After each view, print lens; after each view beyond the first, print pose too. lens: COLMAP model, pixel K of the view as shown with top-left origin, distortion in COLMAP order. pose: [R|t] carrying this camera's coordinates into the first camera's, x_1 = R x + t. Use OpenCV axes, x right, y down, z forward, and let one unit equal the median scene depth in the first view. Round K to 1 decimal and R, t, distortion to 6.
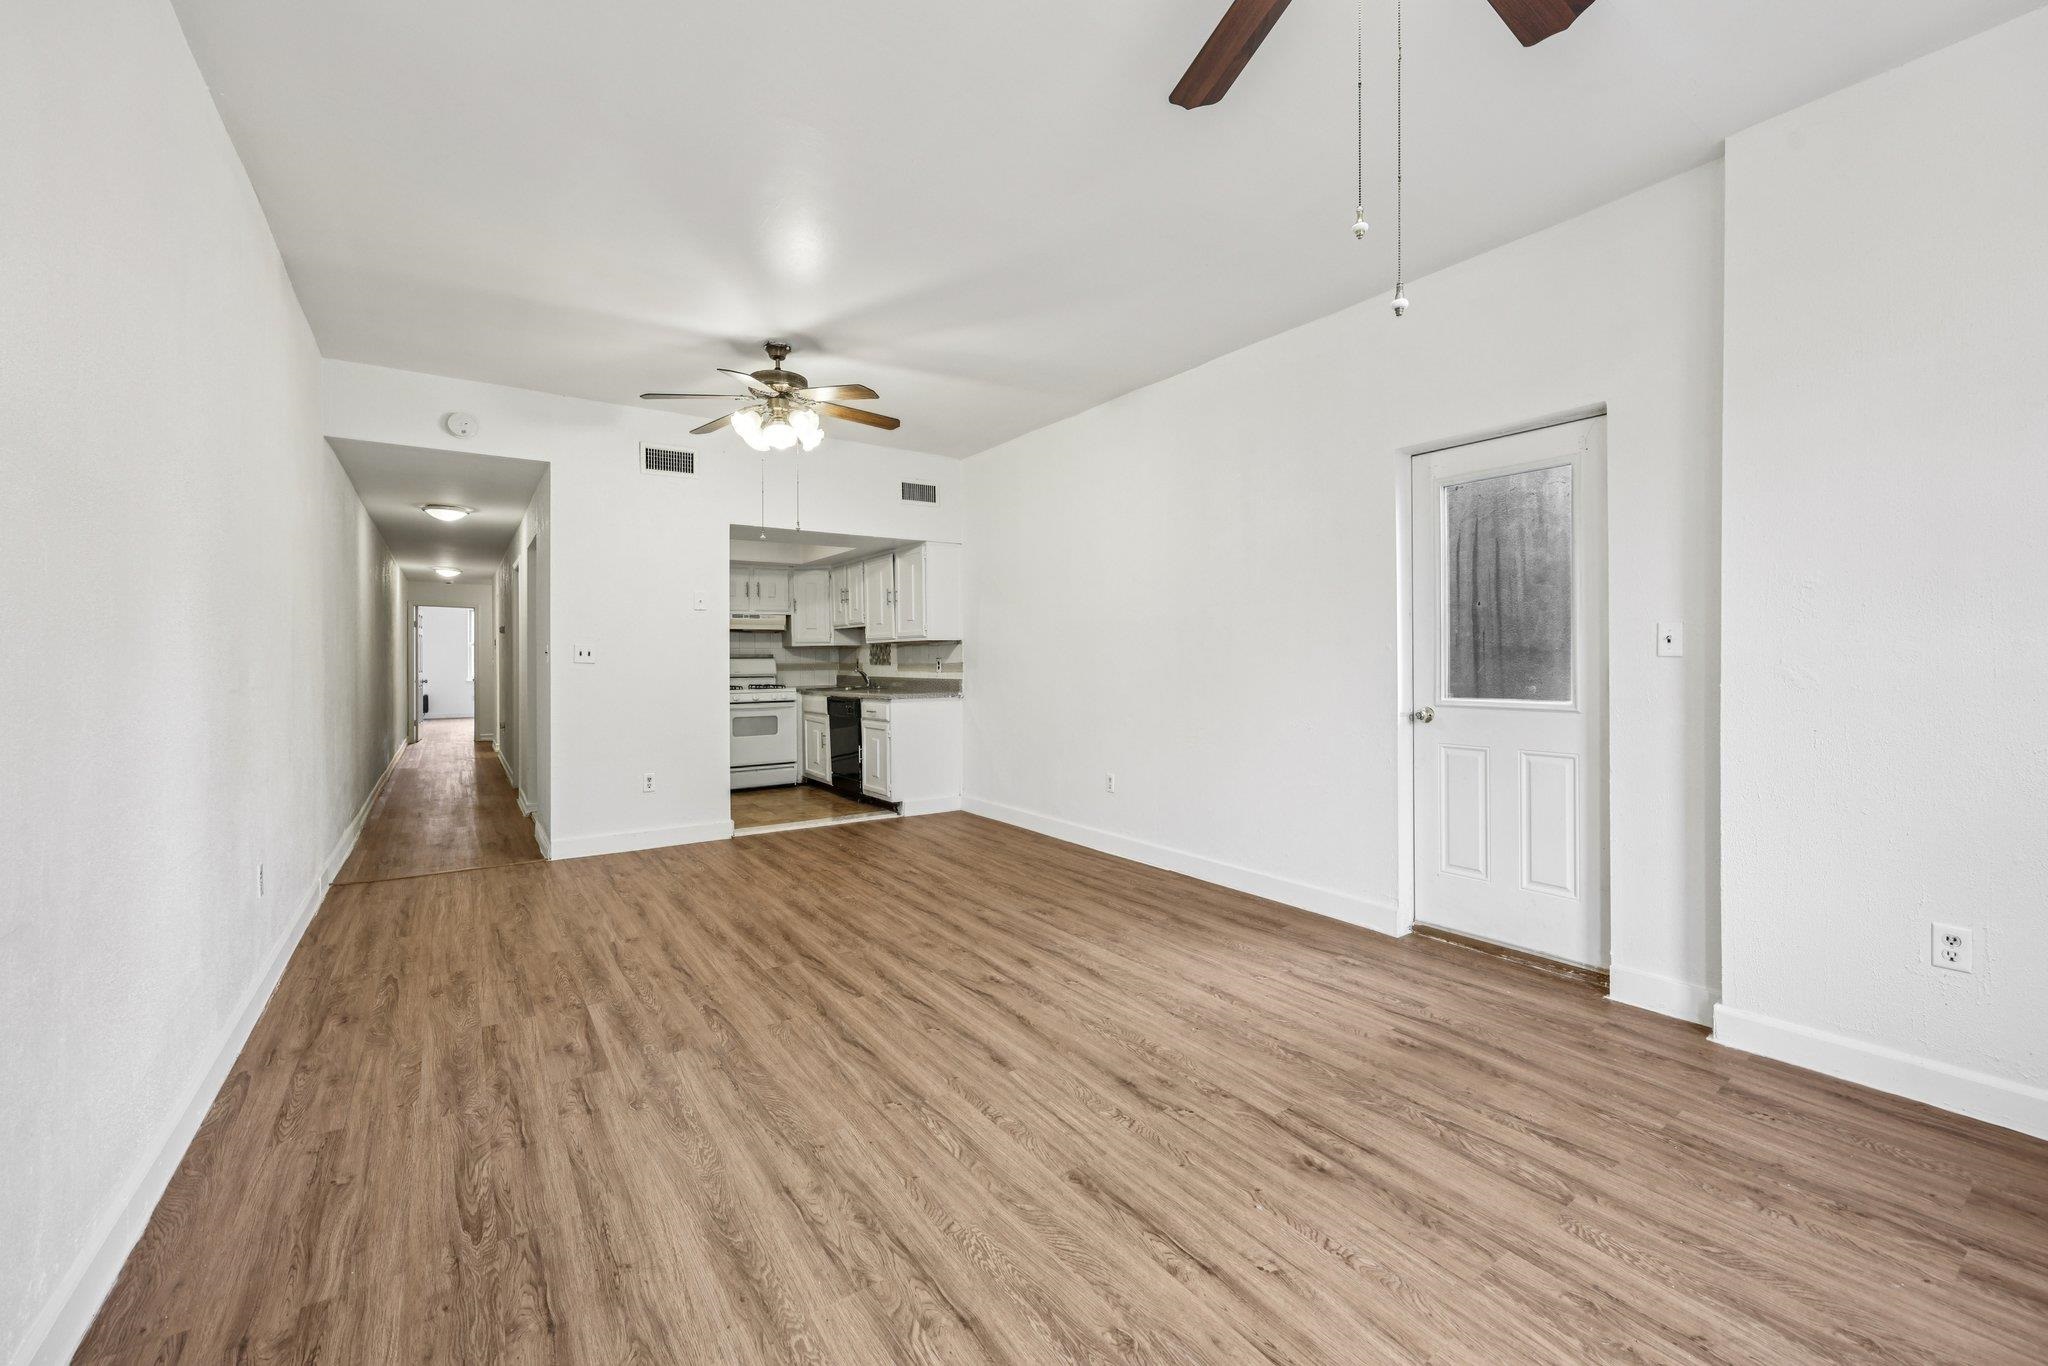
lens RADIAL K [[832.5, 0, 1031.6], [0, 832.5, 663.0], [0, 0, 1]] dist [-0.003513, 0.001867]
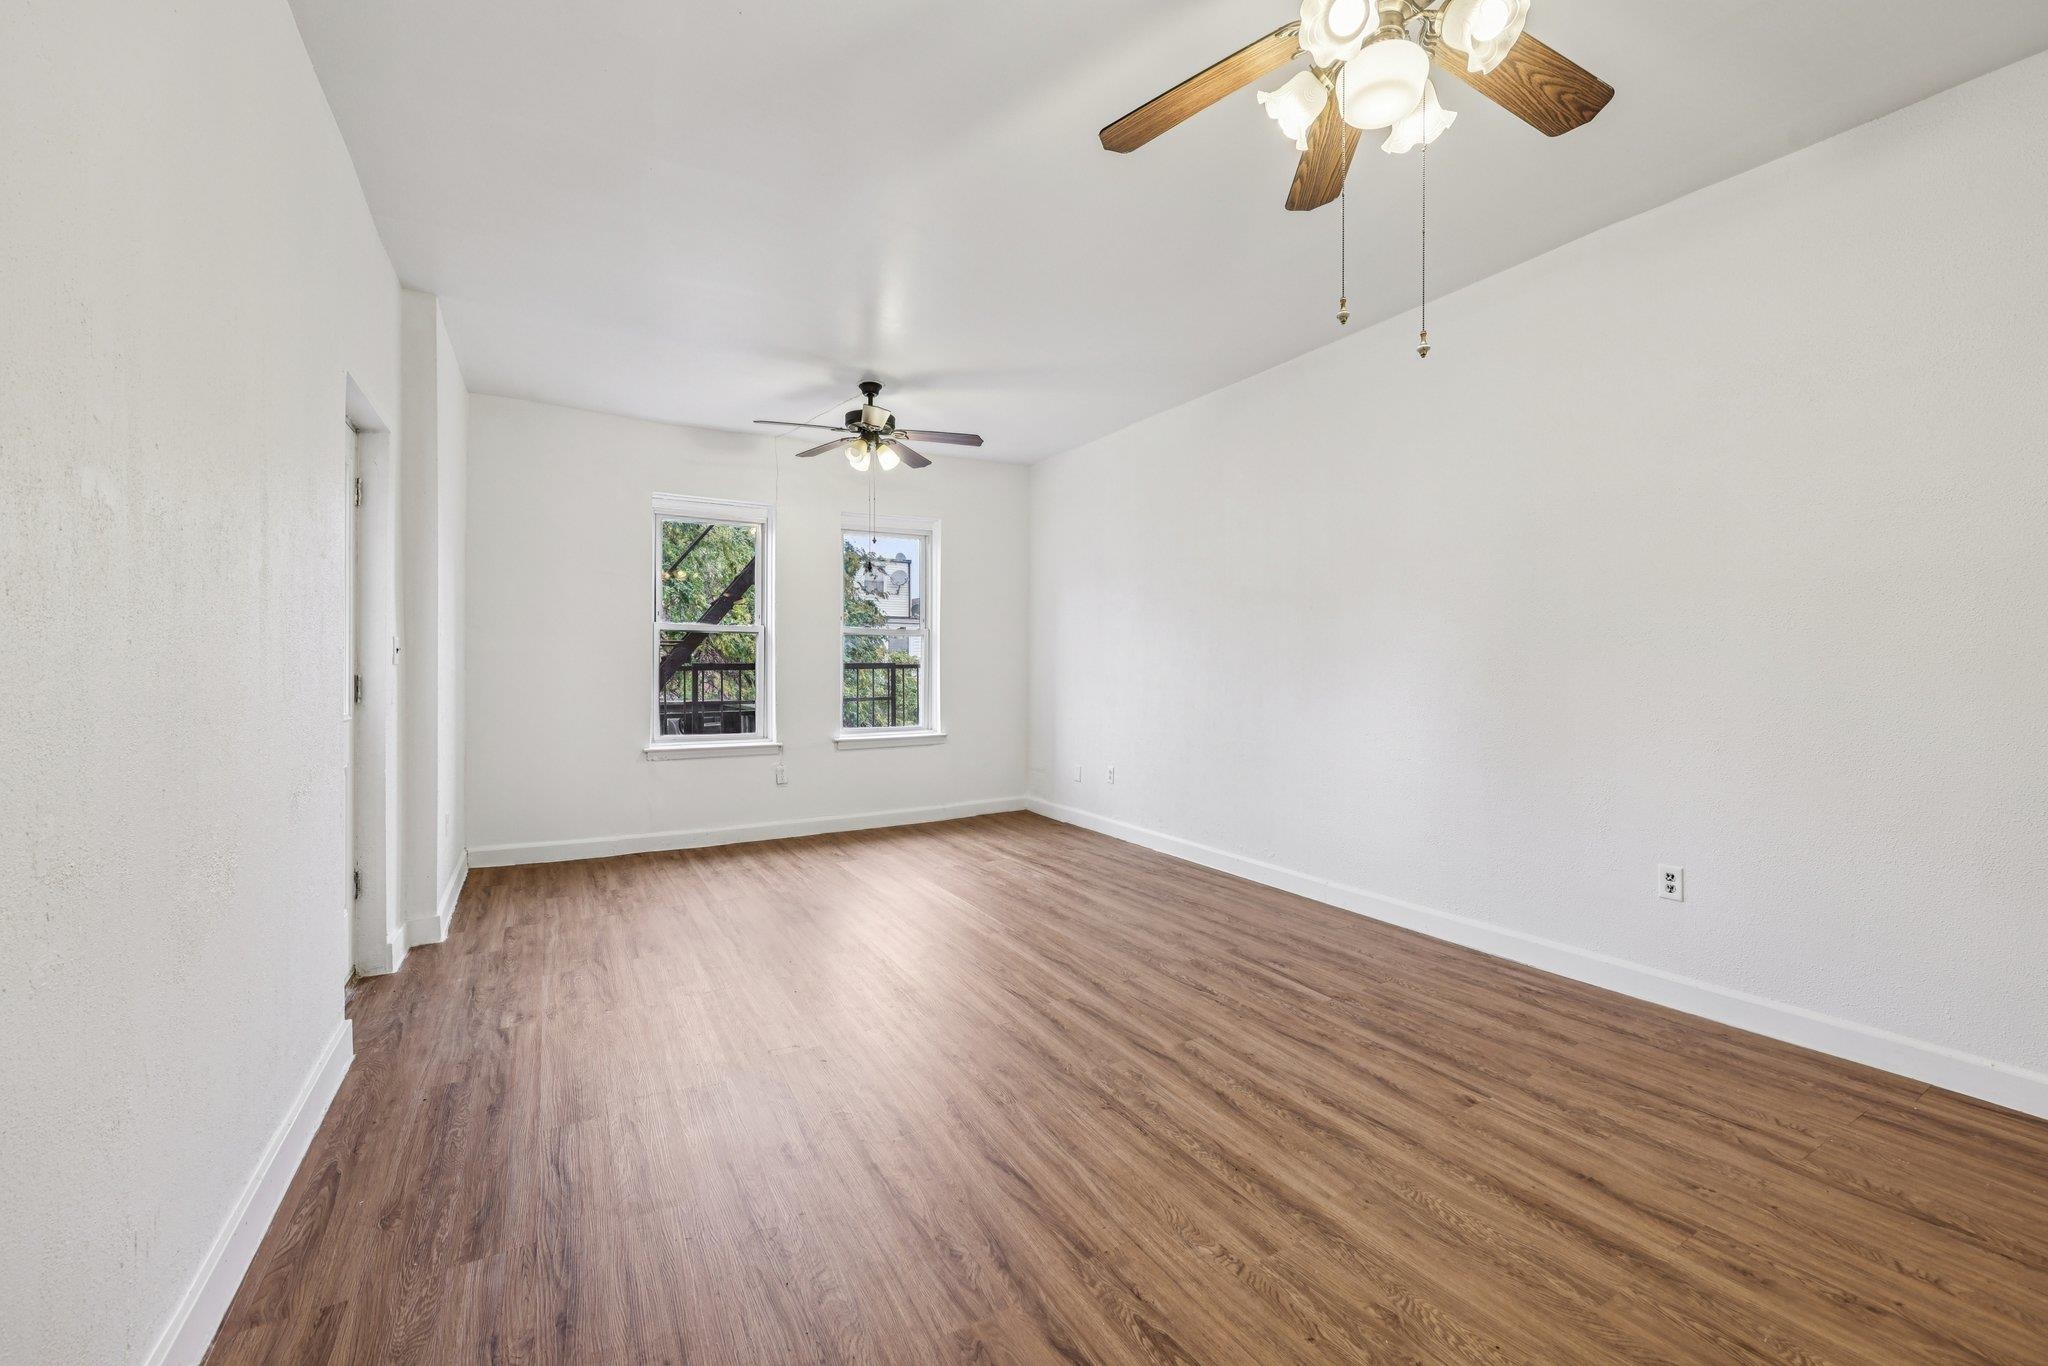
lens RADIAL K [[832.5, 0, 1036.9], [0, 832.5, 664.2], [0, 0, 1]] dist [-0.003513, 0.001867]
pose [[-0.997211, 0.005416, 0.074431, -0.162415], [0.005612, 0.999981, 0.002427, -0.003682], [-0.074416, 0.002838, -0.997223, 1.335966]]
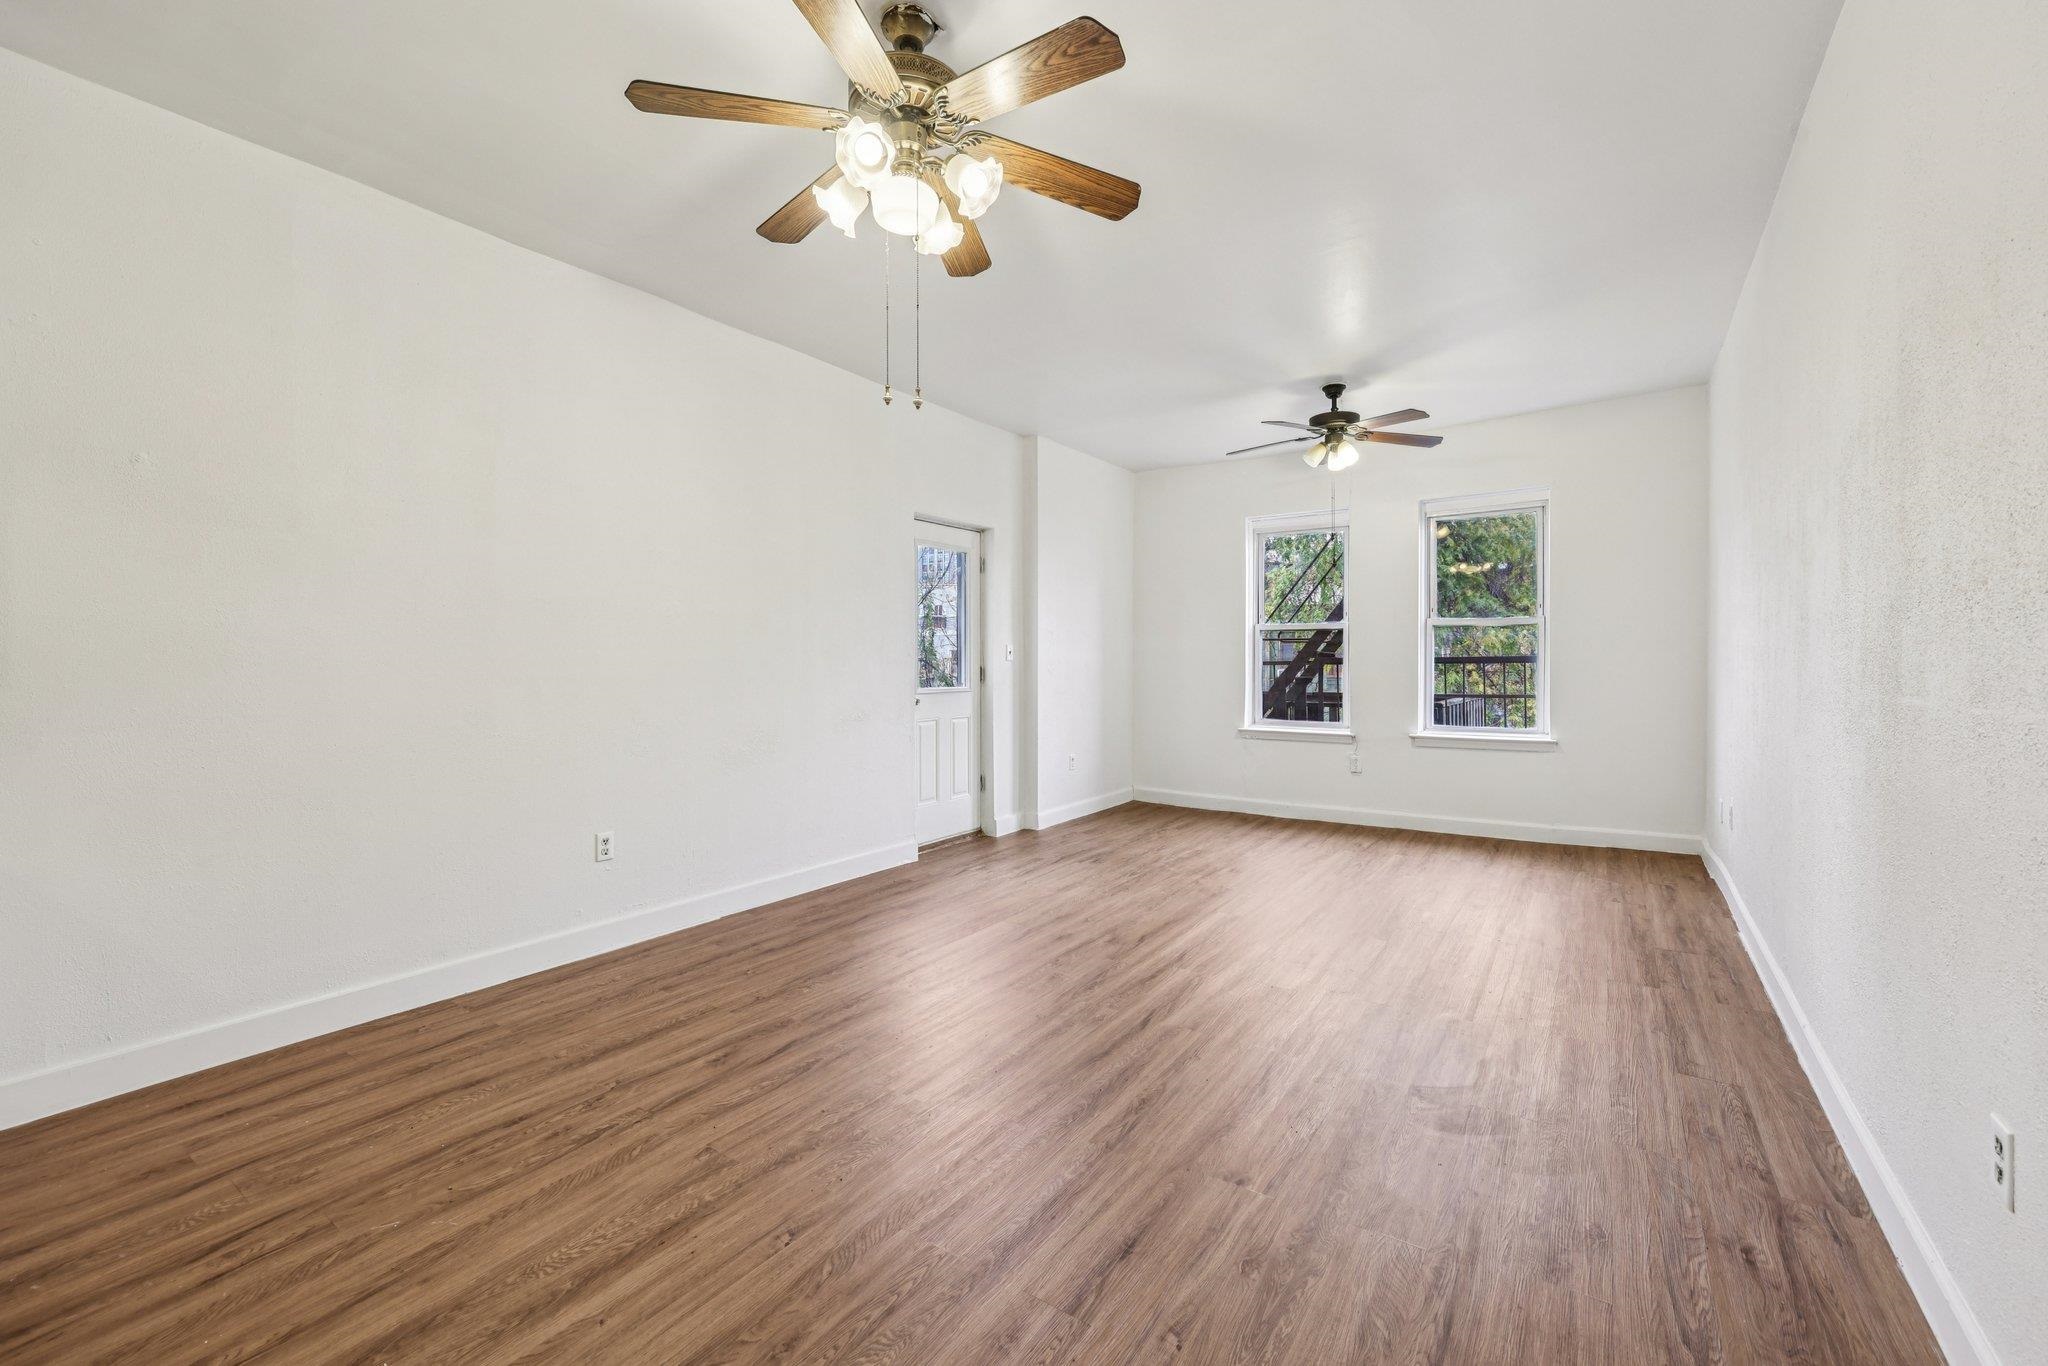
lens RADIAL K [[832.5, 0, 1023.0], [0, 832.5, 664.8], [0, 0, 1]] dist [-0.003513, 0.001867]
pose [[-0.347140, 0.001778, 0.937812, -0.753917], [0.010790, 0.999940, 0.002098, -0.000884], [-0.937751, 0.010847, -0.347138, 1.056964]]
